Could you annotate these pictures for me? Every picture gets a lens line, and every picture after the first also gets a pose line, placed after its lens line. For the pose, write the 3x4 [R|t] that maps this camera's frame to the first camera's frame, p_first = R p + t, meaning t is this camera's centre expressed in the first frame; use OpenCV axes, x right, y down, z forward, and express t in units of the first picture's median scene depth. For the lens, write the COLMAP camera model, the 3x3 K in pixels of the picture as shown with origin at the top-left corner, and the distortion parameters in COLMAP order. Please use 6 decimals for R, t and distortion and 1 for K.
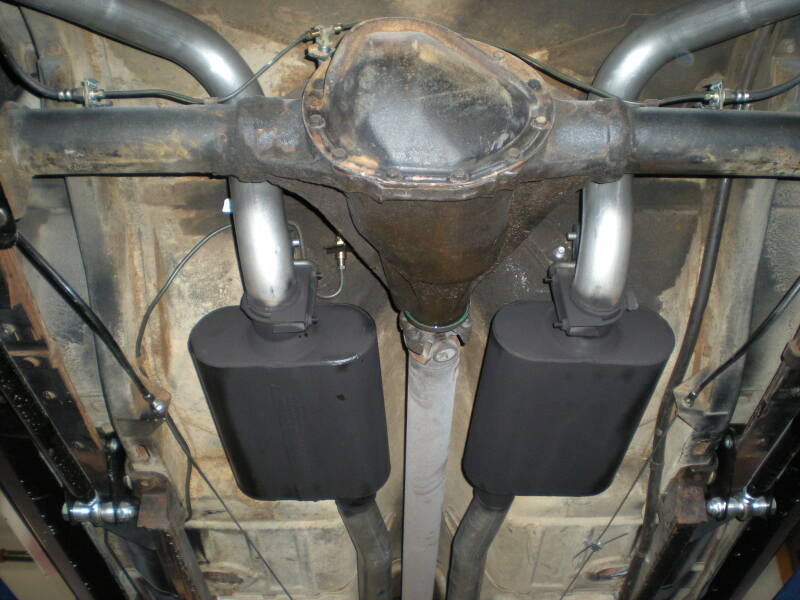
lens RADIAL K [[895.2, 0, 400.0], [0, 895.2, 300.0], [0, 0, 1]] dist [-0.081650, -0.153687]
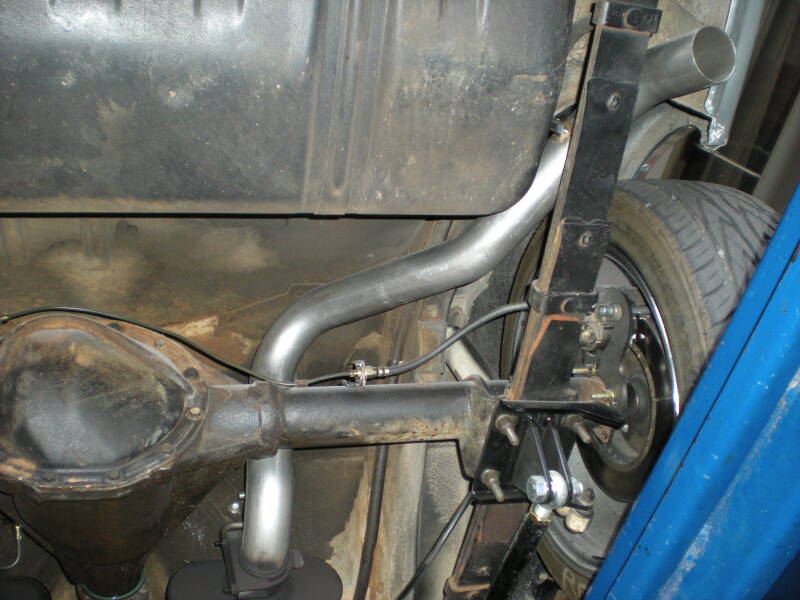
lens RADIAL K [[895.2, 0, 400.0], [0, 895.2, 300.0], [0, 0, 1]] dist [-0.081650, -0.153687]
pose [[0.956484, -0.012117, 0.291534, 0.077922], [0.065052, 0.982846, -0.172577, -0.124184], [-0.284441, 0.184032, 0.940864, -0.106096]]
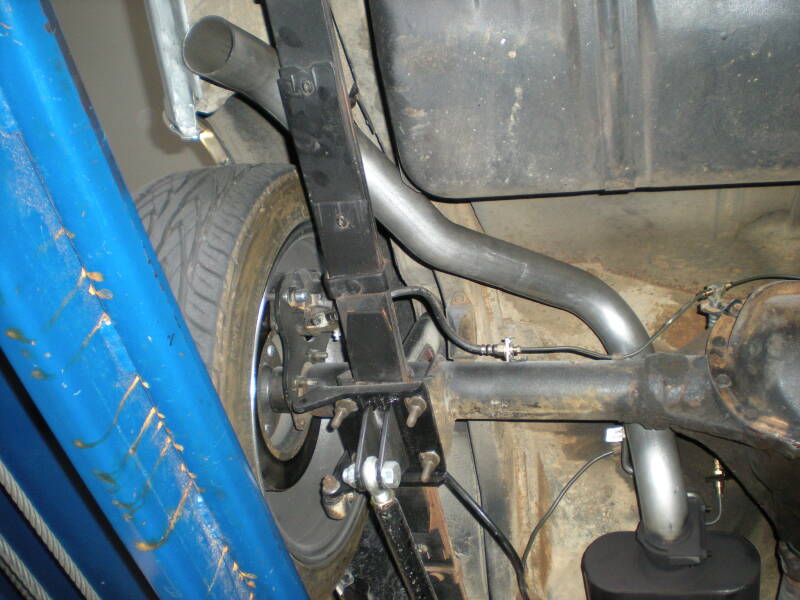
lens RADIAL K [[895.2, 0, 400.0], [0, 895.2, 300.0], [0, 0, 1]] dist [-0.081650, -0.153687]
pose [[0.958672, -0.022501, -0.283622, -0.155054], [-0.025261, 0.986199, -0.163625, -0.102904], [0.283390, 0.164027, 0.944873, -0.153846]]
